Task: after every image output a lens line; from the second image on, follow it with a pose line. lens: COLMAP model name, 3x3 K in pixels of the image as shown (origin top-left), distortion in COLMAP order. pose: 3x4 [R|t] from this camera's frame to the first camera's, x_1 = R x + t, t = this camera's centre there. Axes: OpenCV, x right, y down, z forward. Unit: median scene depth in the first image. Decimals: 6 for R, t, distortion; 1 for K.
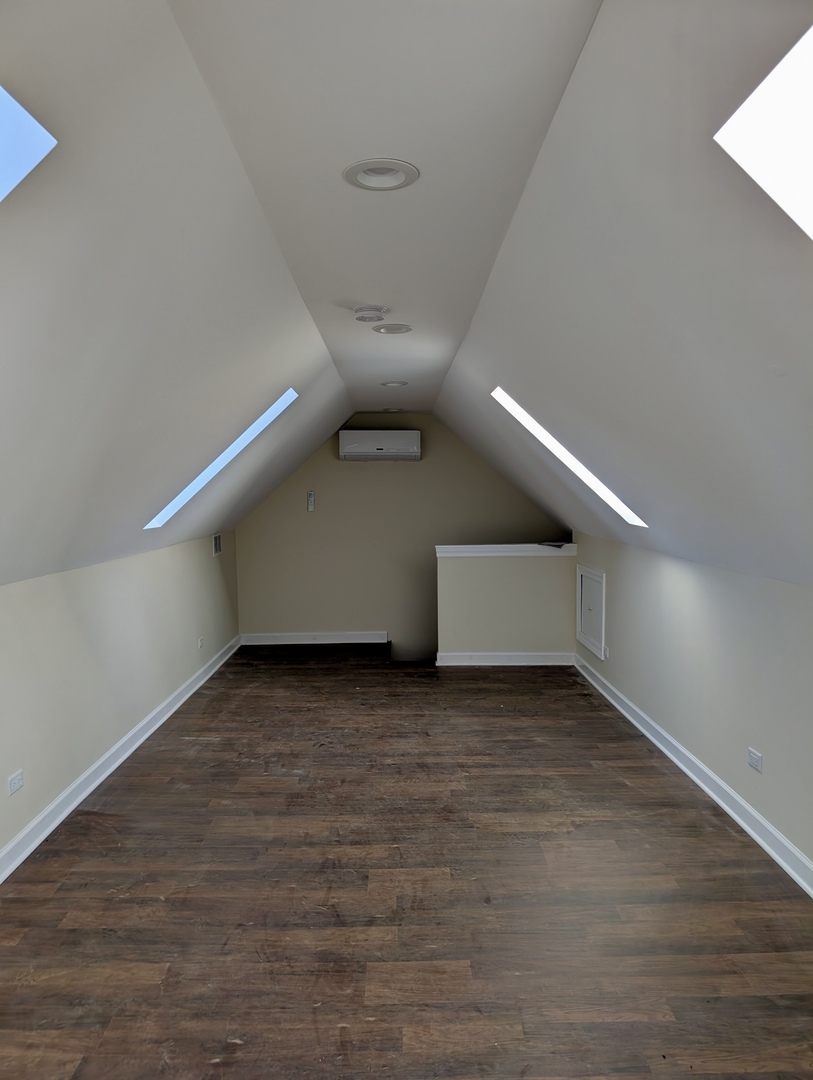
lens RADIAL K [[756.8, 0, 406.5], [0, 756.8, 540.3], [0, 0, 1]] dist [0.002127, 0.001558]
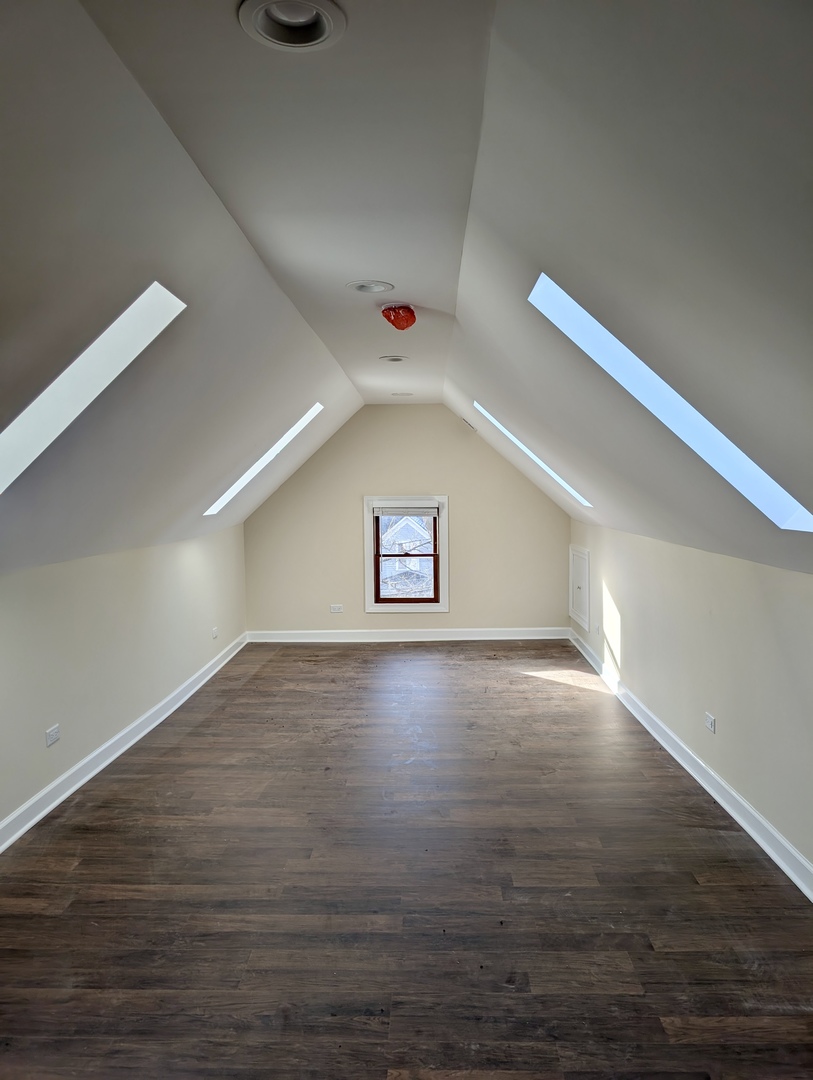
lens RADIAL K [[756.8, 0, 406.4], [0, 756.8, 539.6], [0, 0, 1]] dist [0.002127, 0.001558]
pose [[-0.998862, 0.018002, 0.044174, -0.086391], [0.023340, 0.992076, 0.123454, -0.097124], [-0.041601, 0.124344, -0.991367, 1.793458]]
